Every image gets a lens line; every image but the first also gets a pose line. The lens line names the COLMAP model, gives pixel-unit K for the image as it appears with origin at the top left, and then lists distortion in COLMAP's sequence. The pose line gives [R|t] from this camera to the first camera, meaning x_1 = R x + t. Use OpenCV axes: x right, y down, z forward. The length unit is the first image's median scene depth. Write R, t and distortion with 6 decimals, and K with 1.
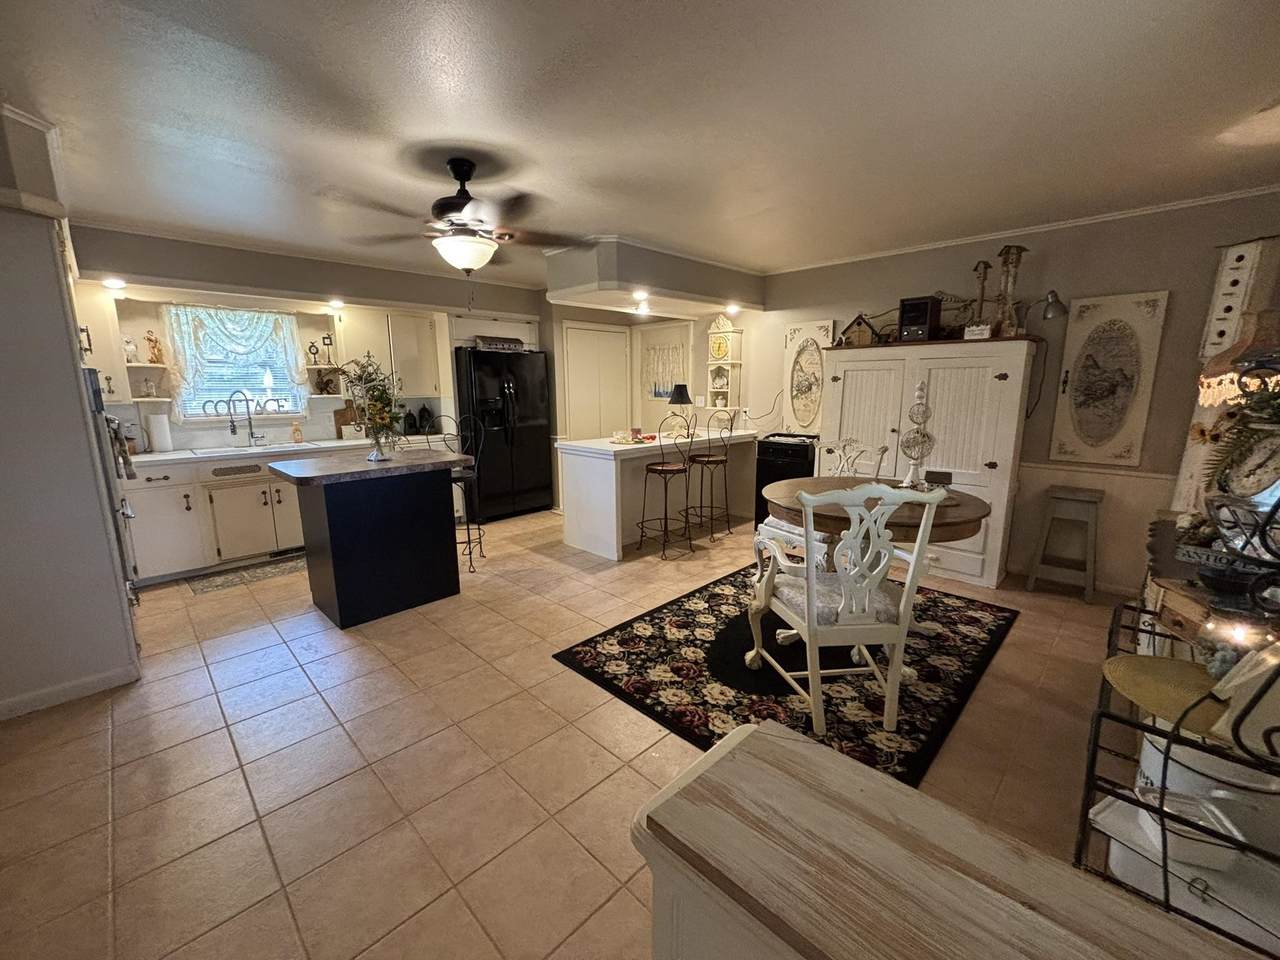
lens RADIAL K [[515.6, 0, 640.0], [0, 515.6, 480.0], [0, 0, 1]] dist [0.002130, 0.000050]
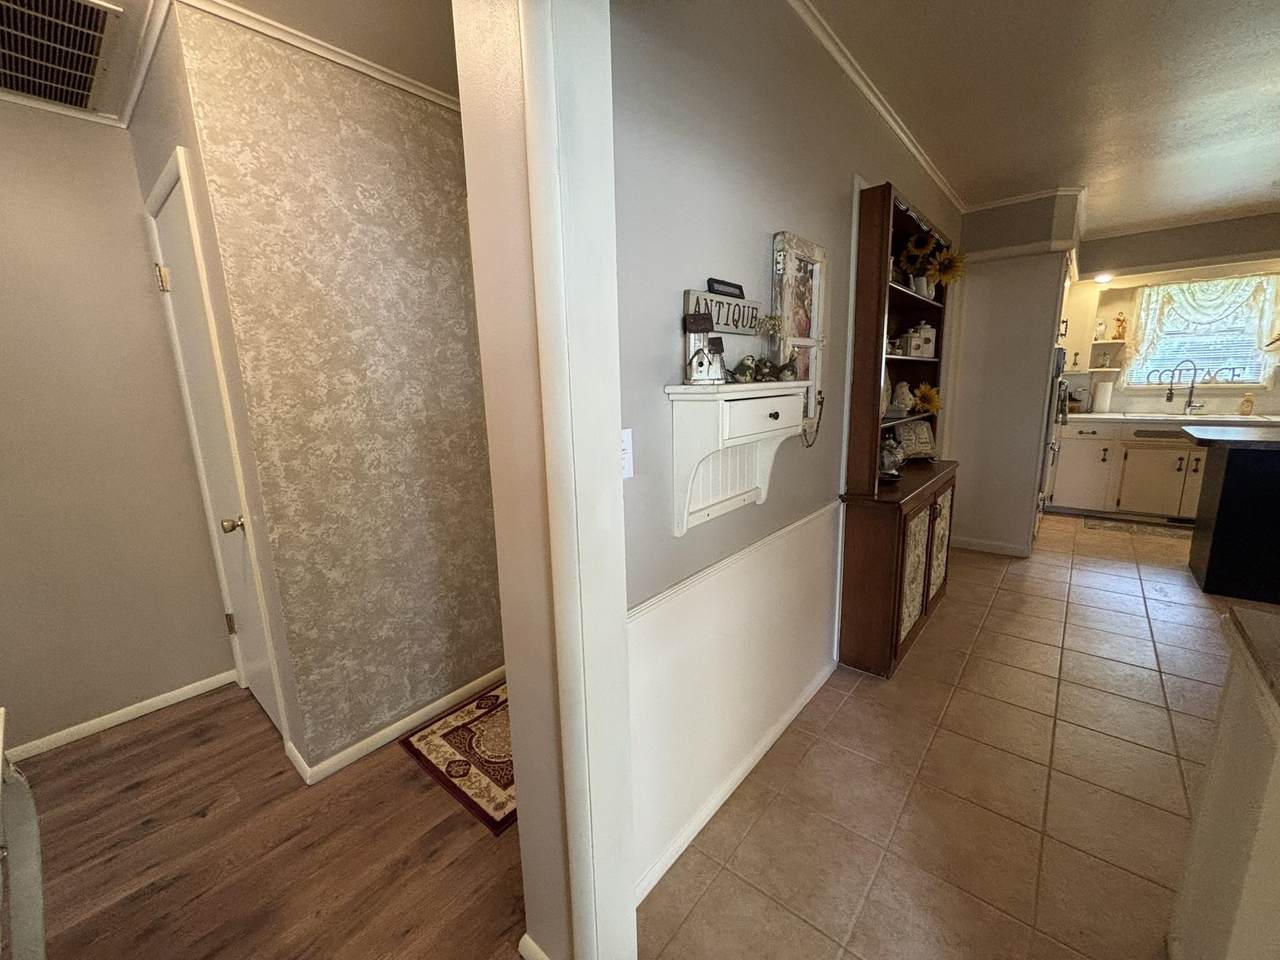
lens RADIAL K [[515.6, 0, 640.0], [0, 515.6, 480.0], [0, 0, 1]] dist [0.002130, 0.000050]
pose [[0.070488, 0.192224, -0.978816, 0.234448], [-0.146137, 0.972660, 0.180491, 0.039322], [0.986750, 0.130319, 0.096652, -0.178509]]
